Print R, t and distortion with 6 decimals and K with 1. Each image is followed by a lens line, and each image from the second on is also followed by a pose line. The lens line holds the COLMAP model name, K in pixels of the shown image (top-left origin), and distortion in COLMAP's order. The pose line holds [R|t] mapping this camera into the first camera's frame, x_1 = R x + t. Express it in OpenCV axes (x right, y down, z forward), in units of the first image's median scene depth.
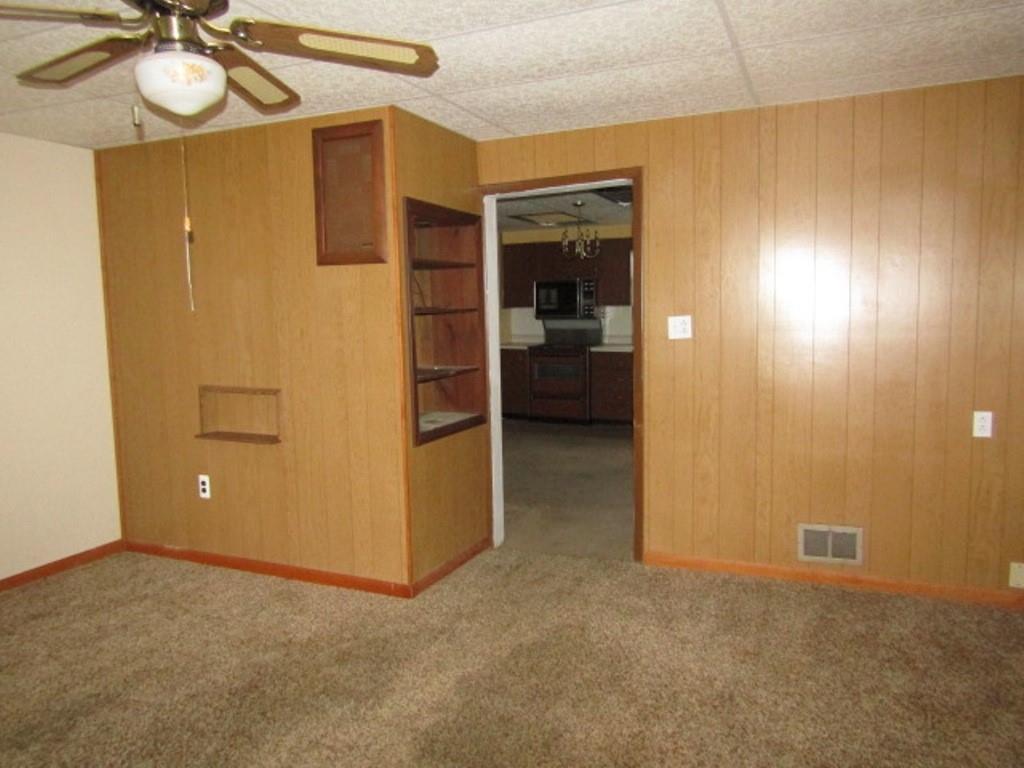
lens RADIAL K [[742.6, 0, 512.1], [0, 742.6, 382.7], [0, 0, 1]] dist [0.013561, 0.008552]
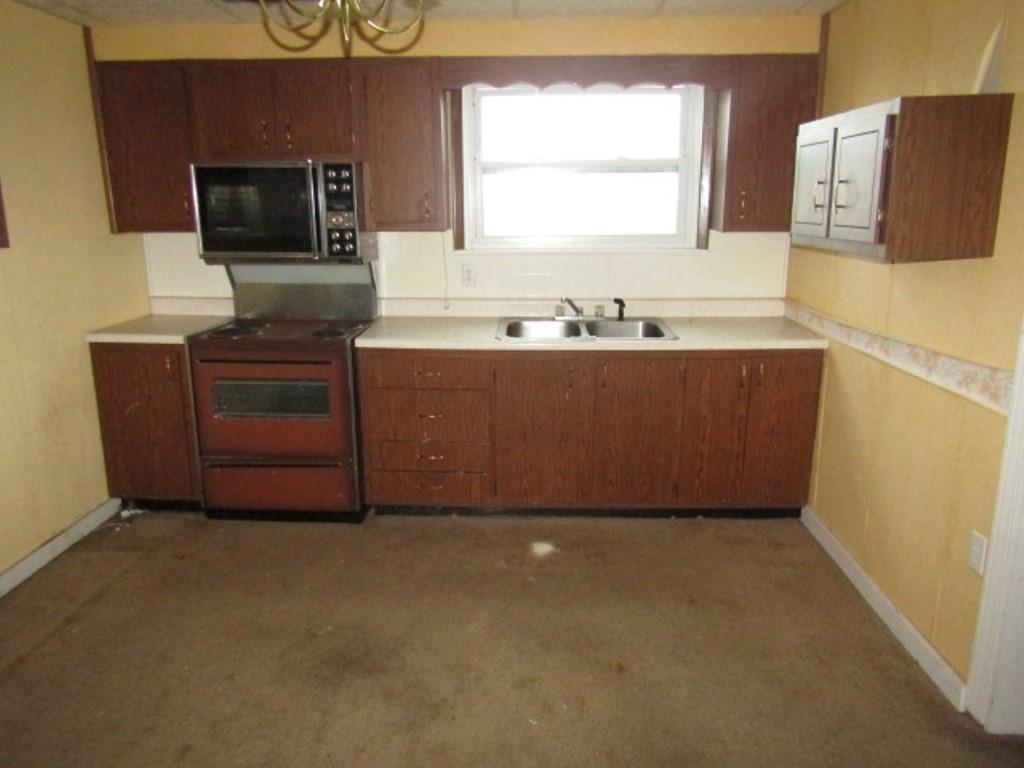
lens RADIAL K [[742.6, 0, 514.3], [0, 742.6, 386.9], [0, 0, 1]] dist [0.013561, 0.008552]
pose [[0.934361, -0.064824, 0.350382, 0.043305], [0.029219, 0.993940, 0.105969, -0.057947], [-0.355128, -0.088775, 0.930593, 0.576528]]
